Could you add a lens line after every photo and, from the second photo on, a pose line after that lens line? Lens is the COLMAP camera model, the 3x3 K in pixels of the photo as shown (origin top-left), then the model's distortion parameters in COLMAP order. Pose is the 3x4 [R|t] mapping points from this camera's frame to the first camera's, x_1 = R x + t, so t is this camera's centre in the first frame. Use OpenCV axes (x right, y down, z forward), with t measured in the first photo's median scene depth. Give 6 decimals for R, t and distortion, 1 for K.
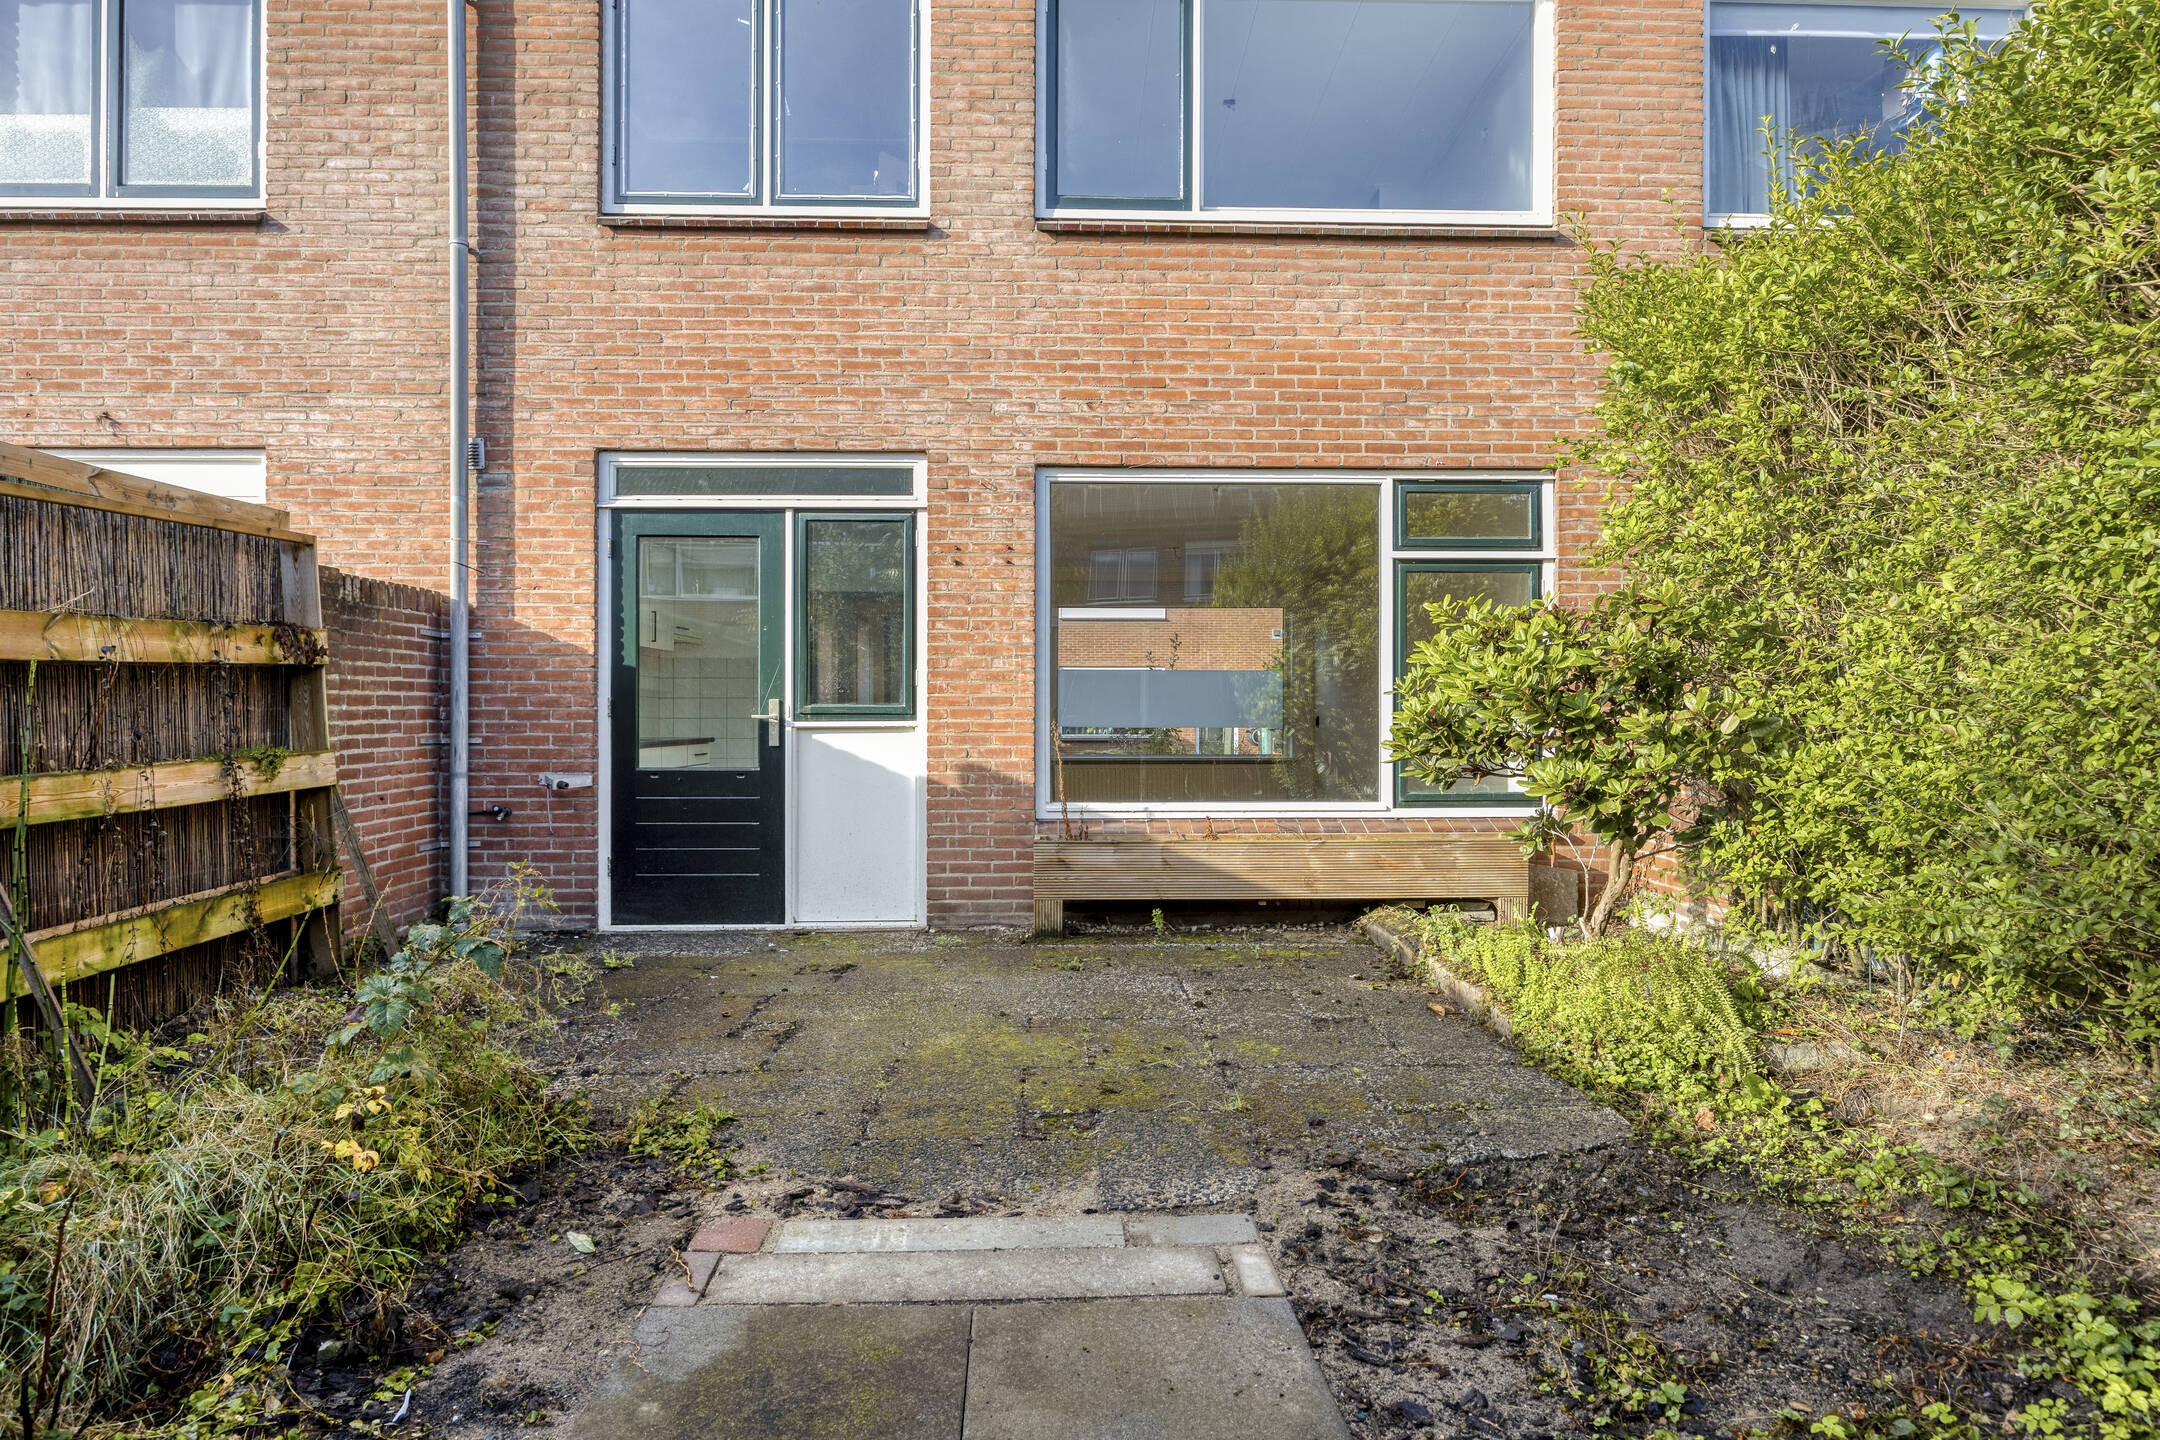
lens RADIAL K [[1195.9, 0, 1091.1], [0, 1195.9, 705.2], [0, 0, 1]] dist [-0.002312, -0.000050]
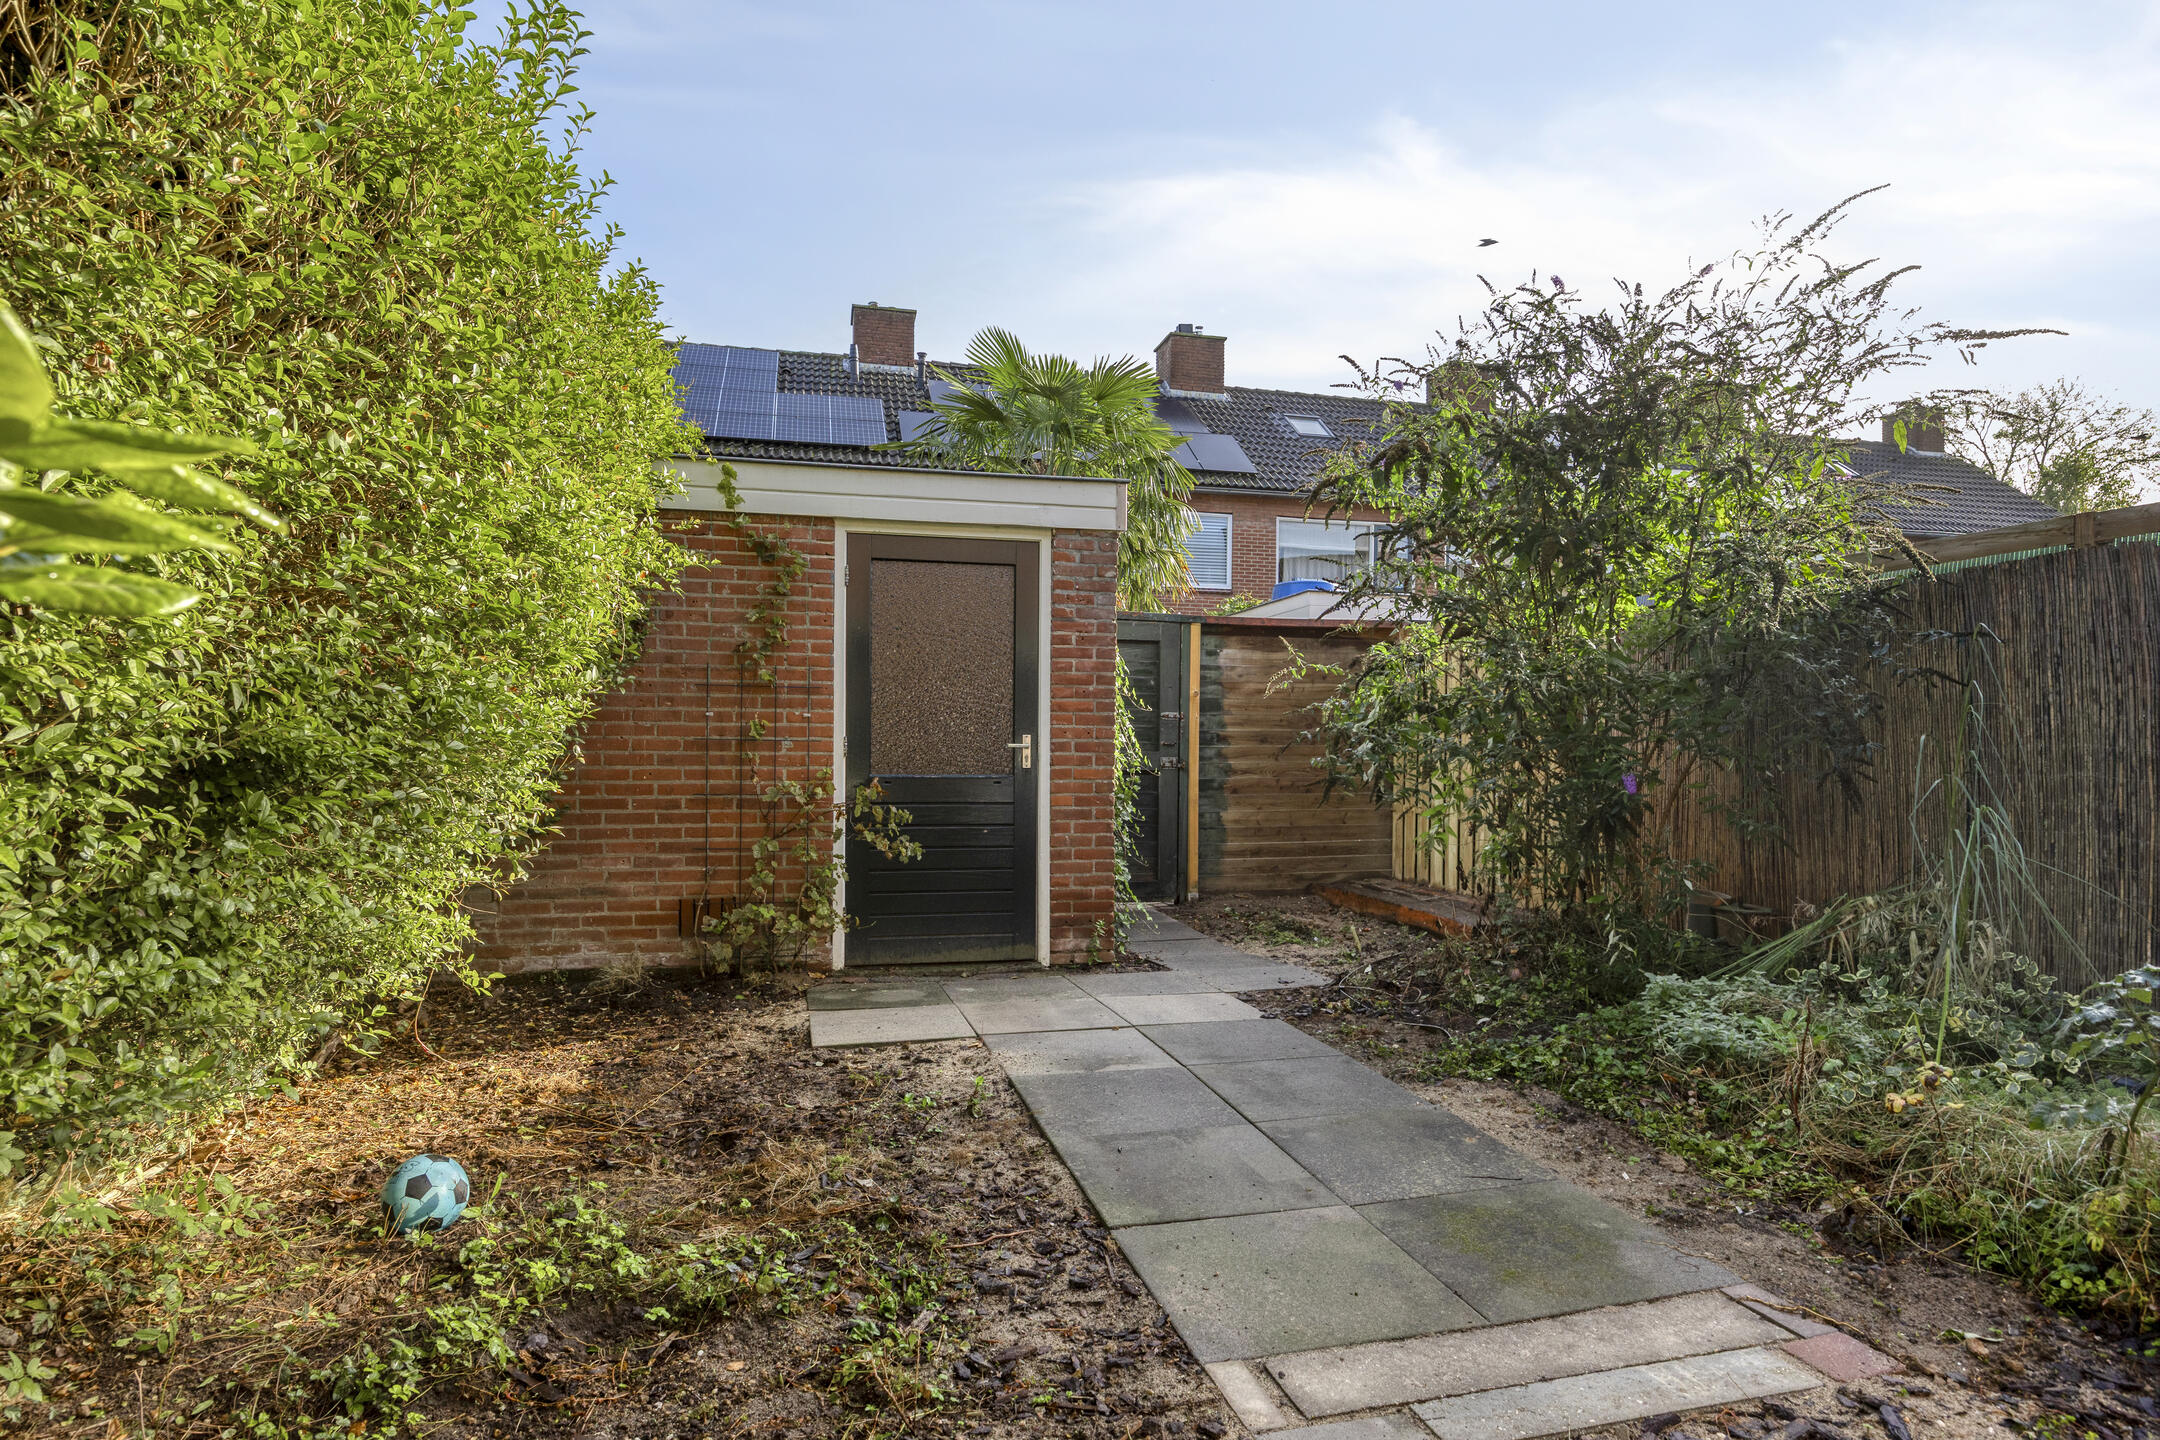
lens RADIAL K [[1195.9, 0, 1085.8], [0, 1195.9, 762.7], [0, 0, 1]] dist [-0.002312, -0.000050]
pose [[-0.979460, -0.002704, -0.201619, 0.174241], [-0.007709, 0.999681, 0.024045, 0.000047], [0.201490, 0.025106, -0.979169, 0.741518]]
